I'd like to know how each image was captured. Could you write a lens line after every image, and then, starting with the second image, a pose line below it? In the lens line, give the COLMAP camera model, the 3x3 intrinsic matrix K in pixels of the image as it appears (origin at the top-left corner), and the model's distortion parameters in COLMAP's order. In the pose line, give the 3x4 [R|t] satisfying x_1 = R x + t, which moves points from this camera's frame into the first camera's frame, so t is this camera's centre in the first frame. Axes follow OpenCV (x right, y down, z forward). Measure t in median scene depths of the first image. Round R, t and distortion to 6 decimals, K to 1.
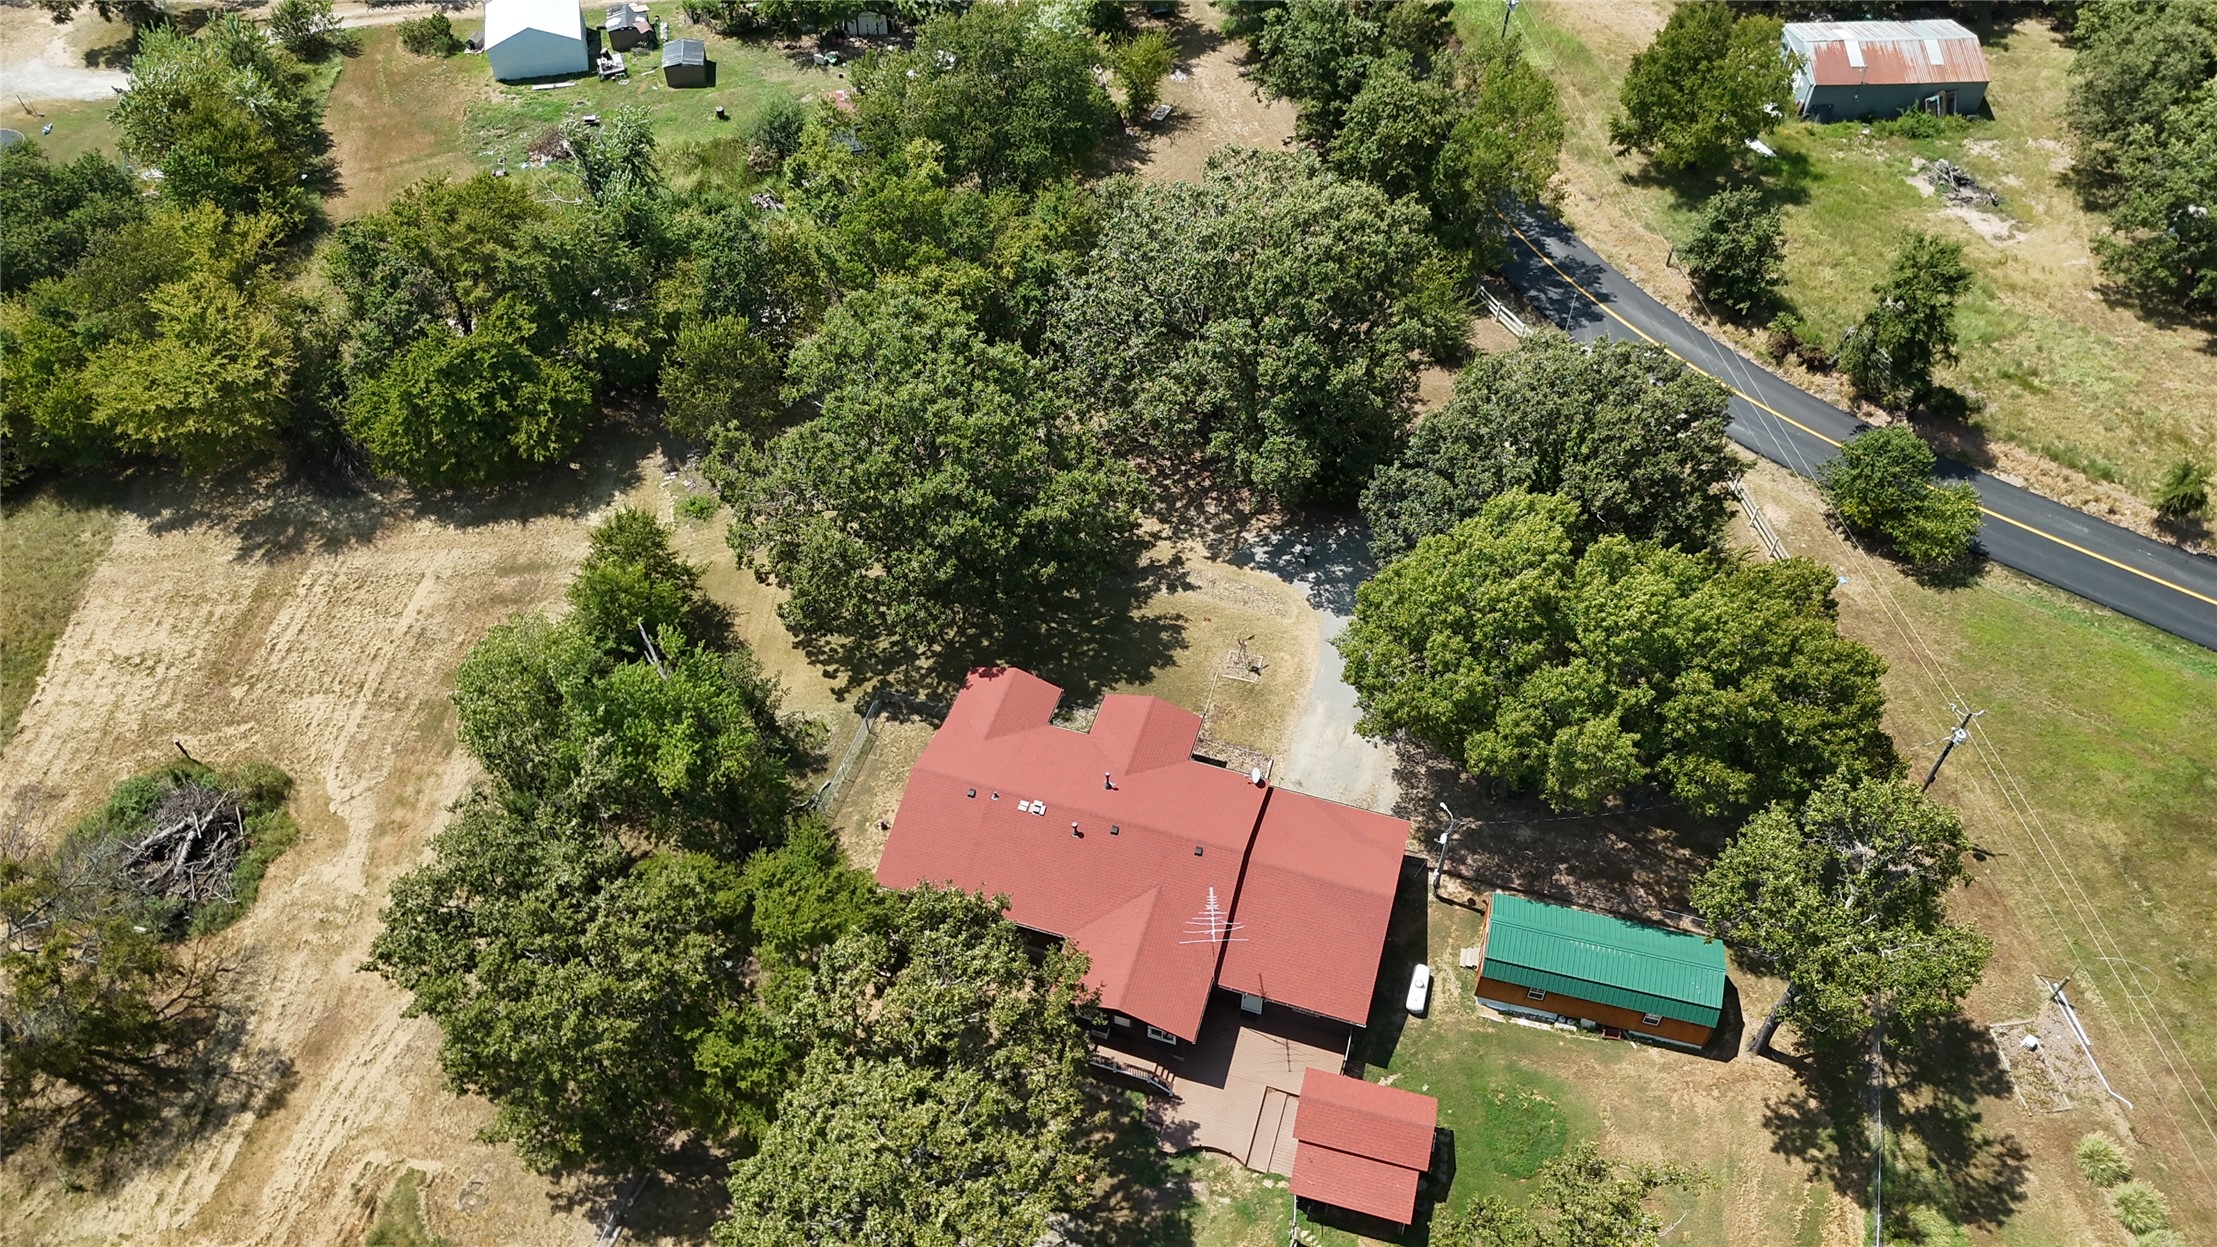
lens RADIAL K [[1639.1, 0, 1108.5], [0, 1639.1, 623.5], [0, 0, 1]] dist [0.080931, -0.091891]
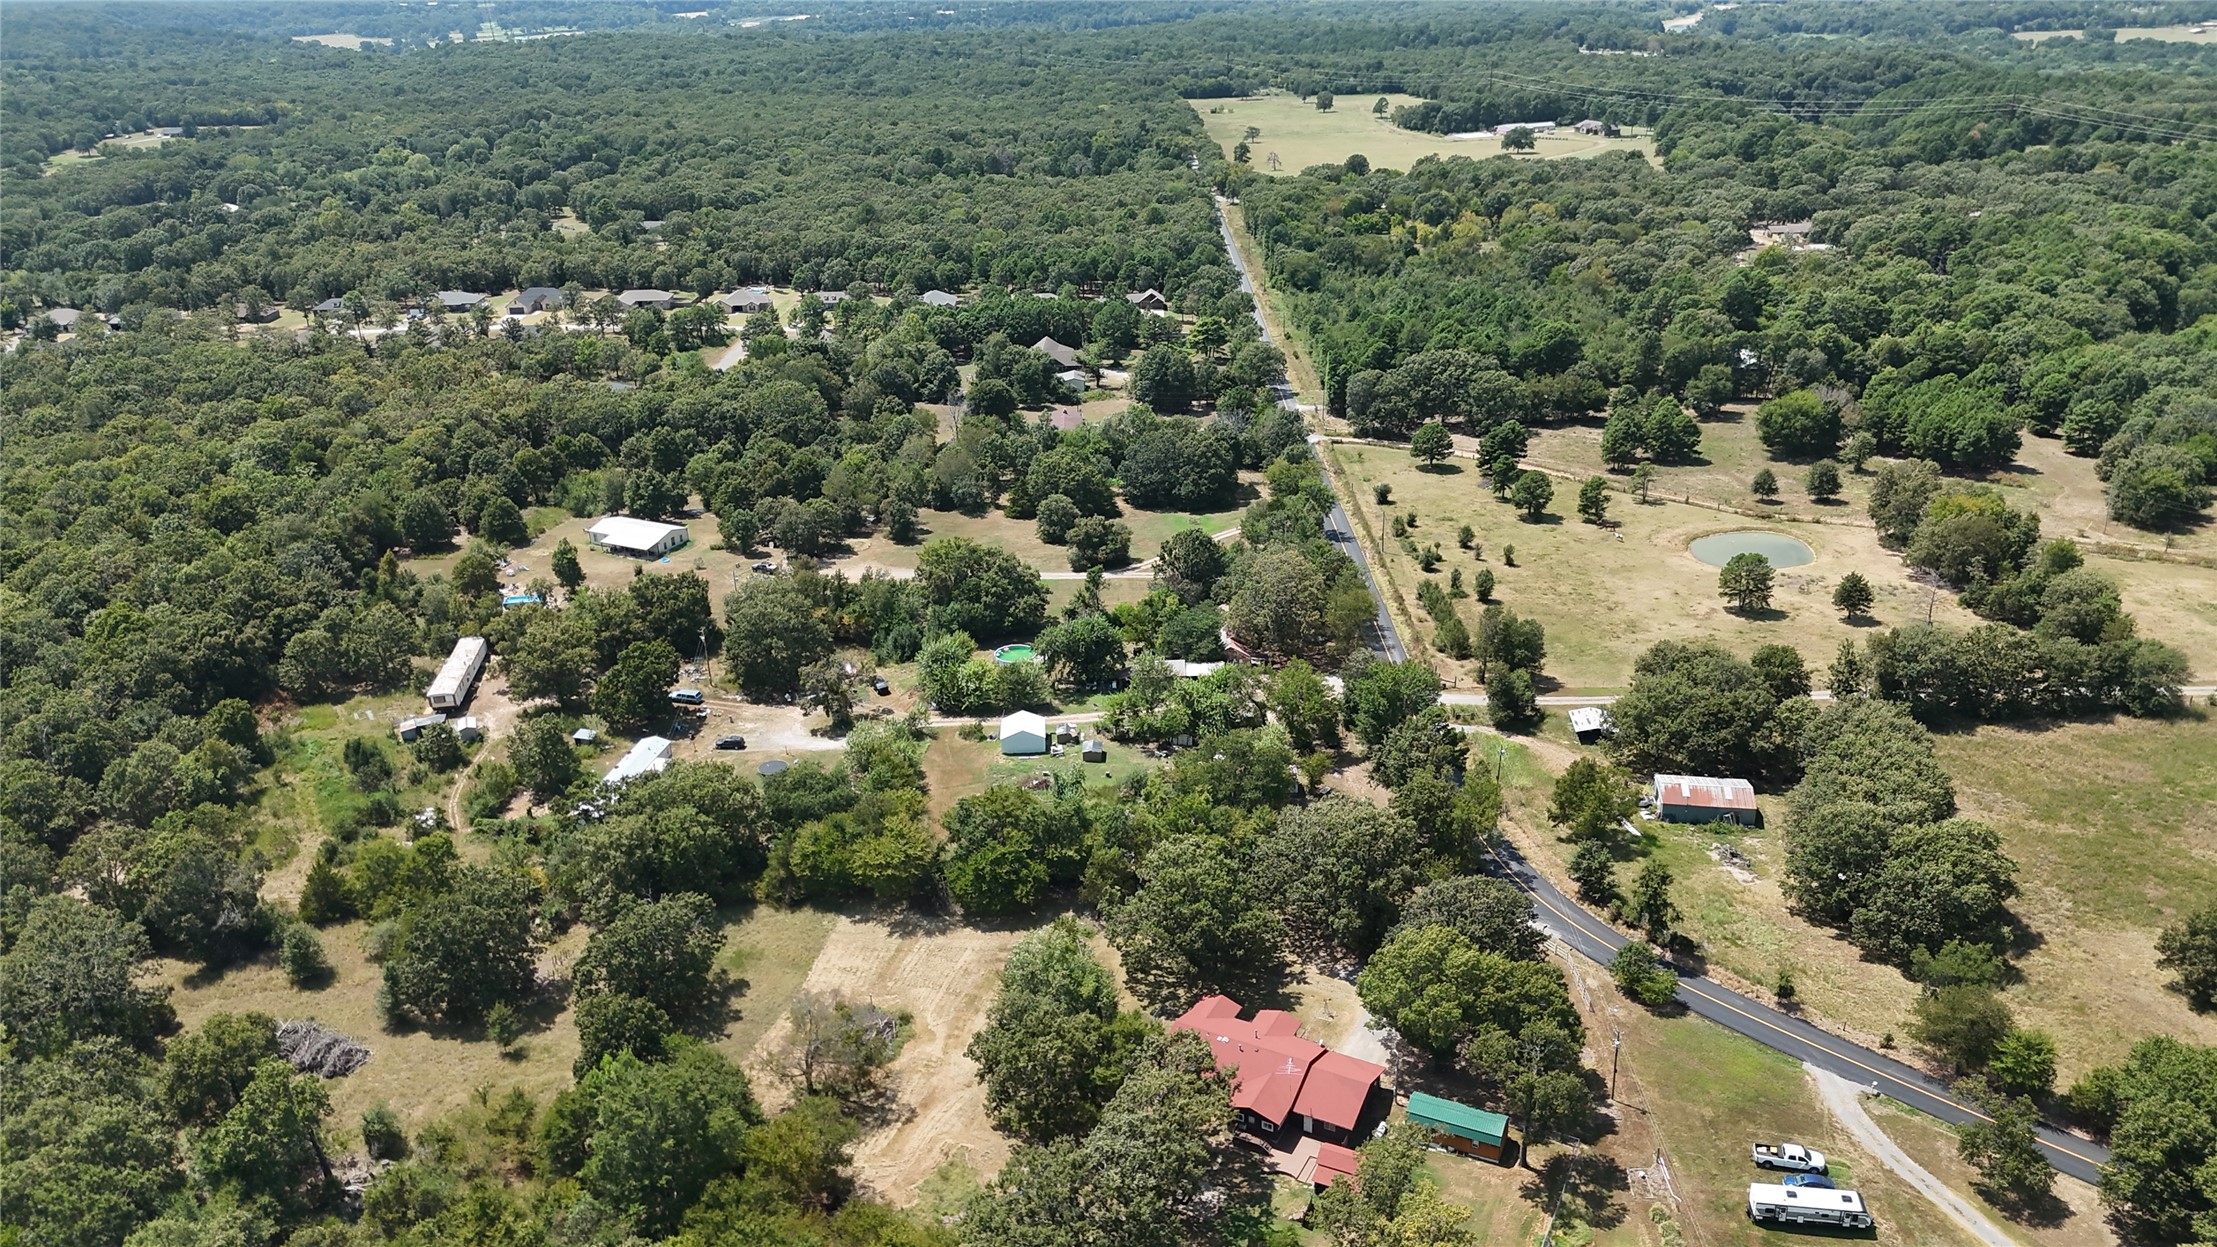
lens RADIAL K [[1639.1, 0, 1108.5], [0, 1639.1, 623.5], [0, 0, 1]] dist [0.080931, -0.091891]
pose [[0.983611, 0.056162, -0.171333, 0.134553], [-0.123777, 0.901292, -0.415153, 0.472989], [0.131106, 0.429556, 0.893472, -1.155892]]
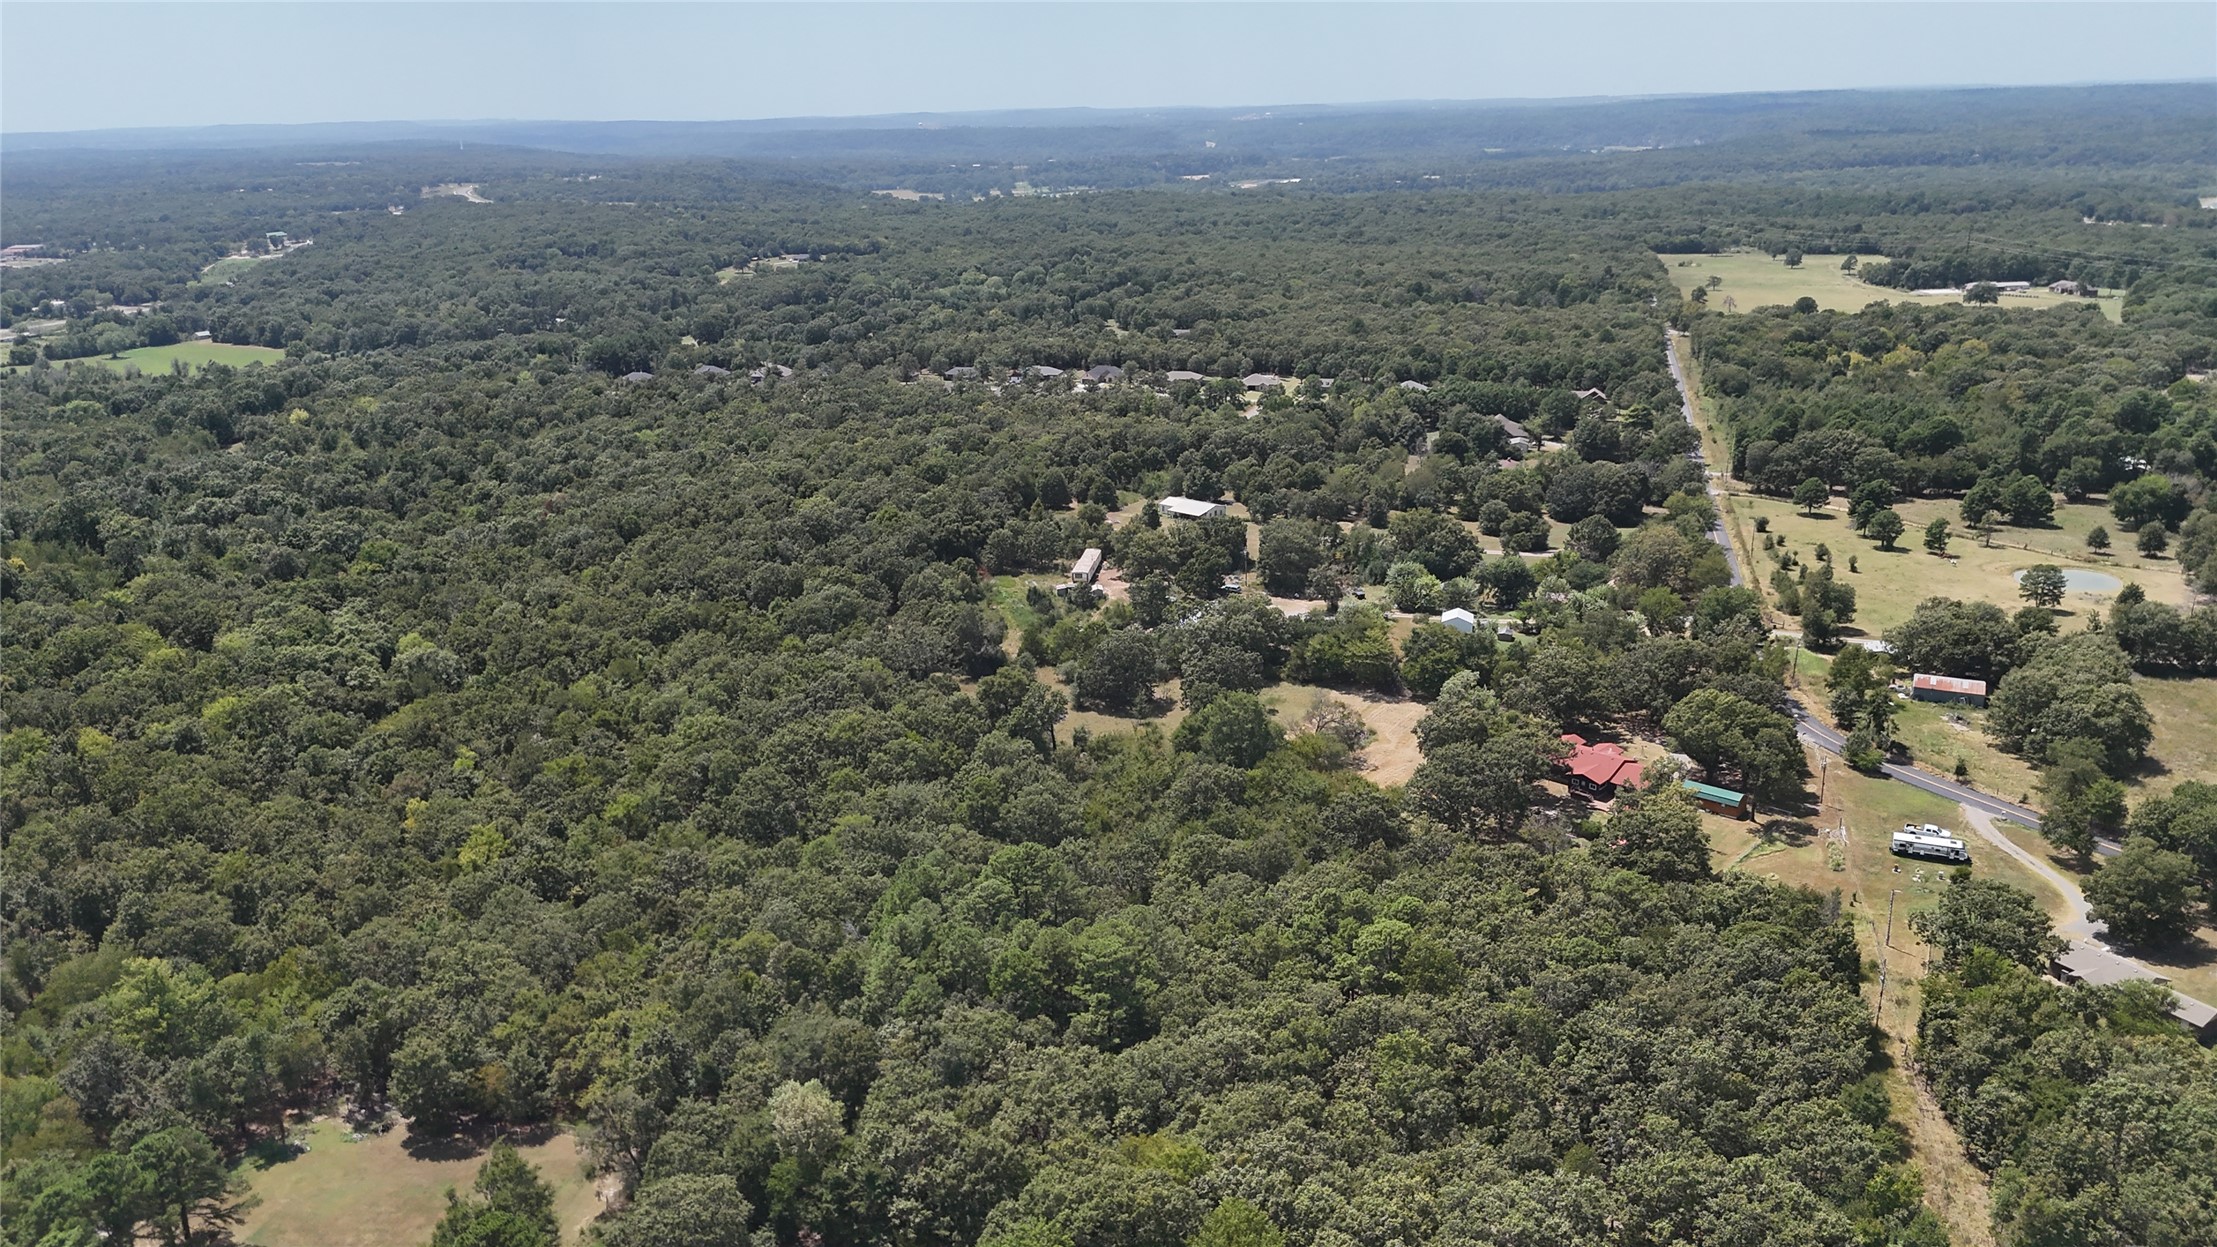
lens RADIAL K [[1639.1, 0, 1108.5], [0, 1639.1, 623.5], [0, 0, 1]] dist [0.080931, -0.091891]
pose [[0.896663, 0.126389, -0.424290, 0.486131], [-0.324671, 0.839274, -0.436129, 1.576190], [0.300973, 0.528815, 0.793580, -2.126561]]
